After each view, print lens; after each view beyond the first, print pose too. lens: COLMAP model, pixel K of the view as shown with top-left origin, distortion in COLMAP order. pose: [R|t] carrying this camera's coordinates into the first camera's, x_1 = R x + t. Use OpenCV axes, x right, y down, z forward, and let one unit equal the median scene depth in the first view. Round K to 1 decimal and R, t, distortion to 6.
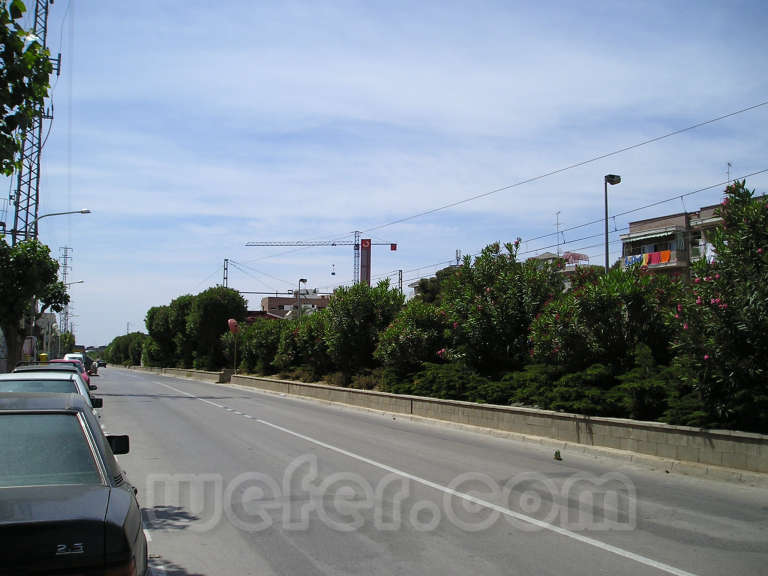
lens RADIAL K [[779.0, 0, 398.2], [0, 779.0, 290.6], [0, 0, 1]] dist [-0.147293, 0.103959]
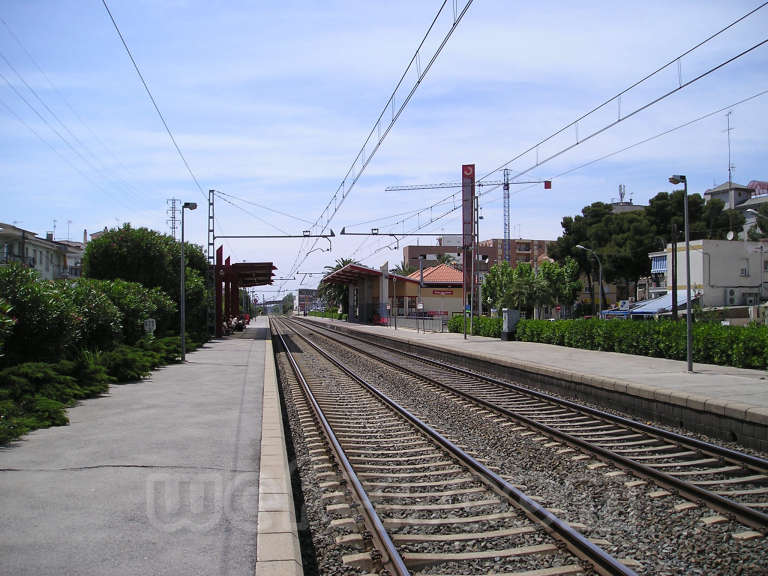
lens RADIAL K [[779.0, 0, 398.2], [0, 779.0, 290.6], [0, 0, 1]] dist [-0.147293, 0.103959]
pose [[0.972596, -0.016987, -0.231880, 0.040763], [0.032201, 0.997558, 0.061984, 0.004950], [0.230261, -0.067752, 0.970767, 0.144034]]
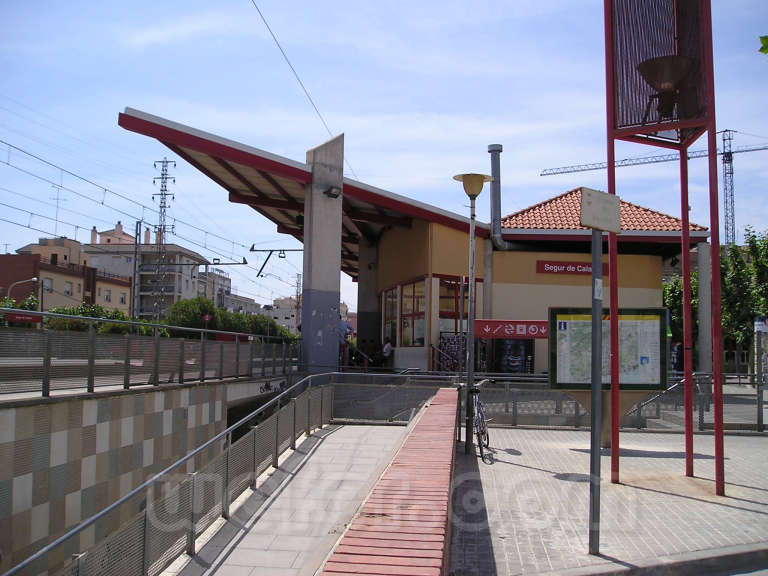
lens RADIAL K [[779.0, 0, 398.2], [0, 779.0, 290.6], [0, 0, 1]] dist [-0.147293, 0.103959]
pose [[0.885215, -0.031946, -0.464083, -0.017359], [0.033437, 0.999428, -0.005019, 0.047830], [0.463978, -0.011075, 0.885777, 0.548917]]
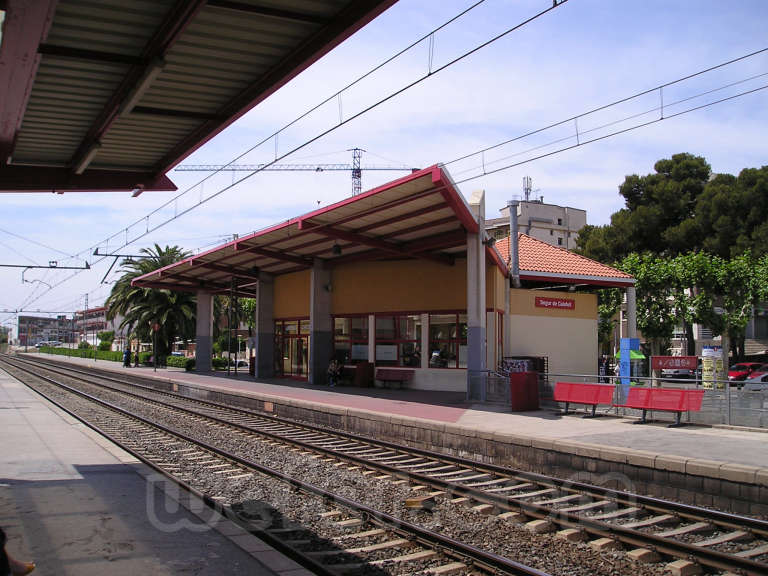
lens RADIAL K [[779.0, 0, 398.2], [0, 779.0, 290.6], [0, 0, 1]] dist [-0.147293, 0.103959]
pose [[0.992490, 0.004732, 0.122232, -0.130240], [-0.007061, 0.999802, 0.018630, 0.036249], [-0.122120, -0.019353, 0.992327, 0.509097]]
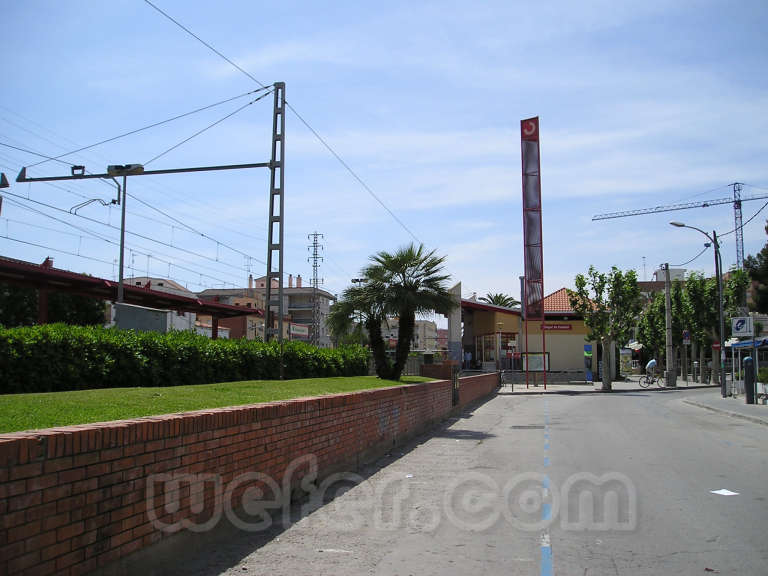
lens RADIAL K [[779.0, 0, 398.2], [0, 779.0, 290.6], [0, 0, 1]] dist [-0.147293, 0.103959]
pose [[0.830518, -0.064024, -0.553299, 0.092557], [0.059688, 0.997882, -0.025874, 0.030125], [0.553784, -0.011536, 0.832581, 0.338419]]
